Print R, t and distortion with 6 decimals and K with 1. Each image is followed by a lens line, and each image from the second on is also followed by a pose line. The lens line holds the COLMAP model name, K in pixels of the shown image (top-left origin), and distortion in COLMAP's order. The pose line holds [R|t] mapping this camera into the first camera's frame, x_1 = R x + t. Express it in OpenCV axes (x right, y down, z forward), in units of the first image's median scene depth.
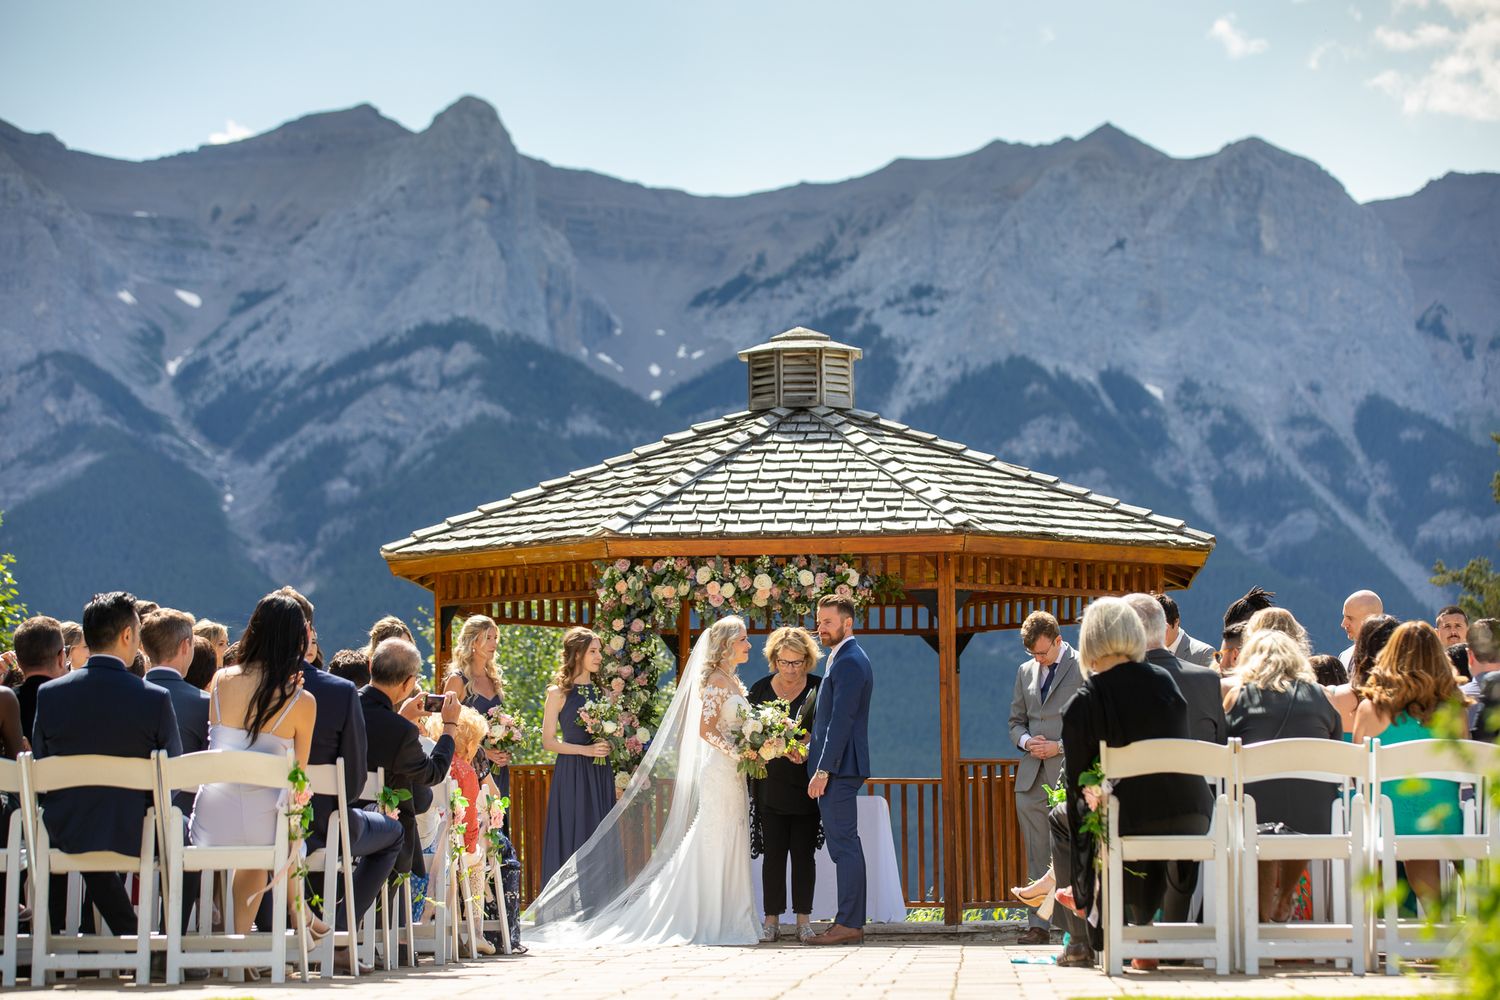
lens RADIAL K [[4540.5, 0, 750.0], [0, 4540.5, 500.0], [0, 0, 1]] dist [-0.038597, -0.312143]
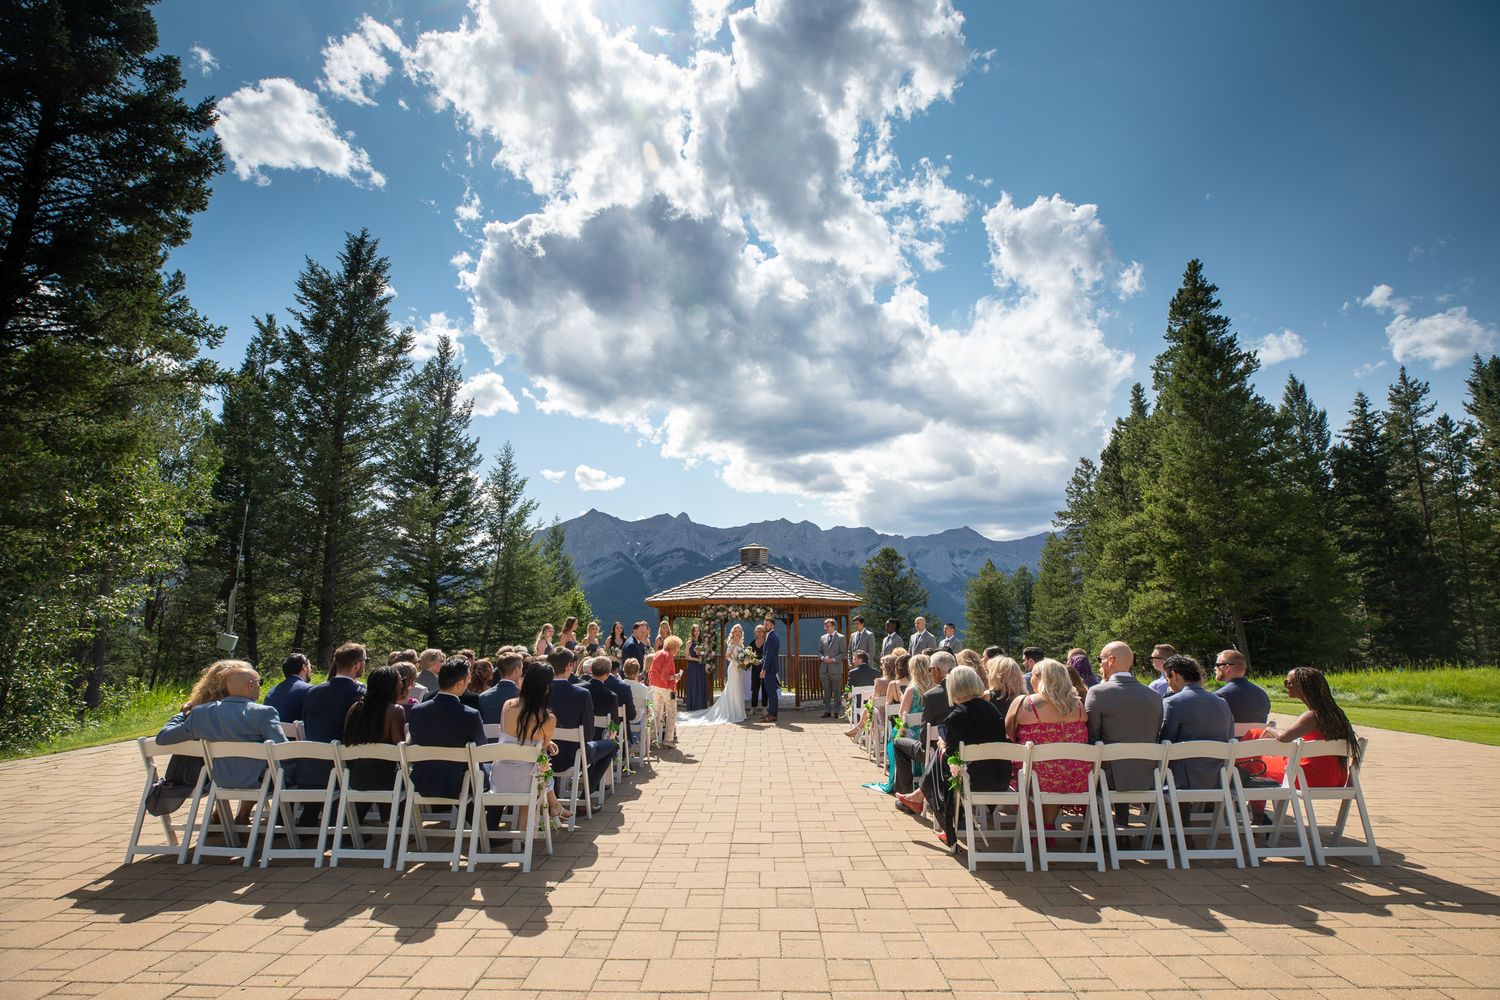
lens RADIAL K [[594.0, 0, 750.0], [0, 594.0, 500.0], [0, 0, 1]] dist [-0.057879, 0.000042]
pose [[0.998910, 0.014561, 0.044346, -0.016969], [-0.008976, 0.992287, -0.123639, -0.011939], [-0.045804, 0.123106, 0.991336, 0.511994]]
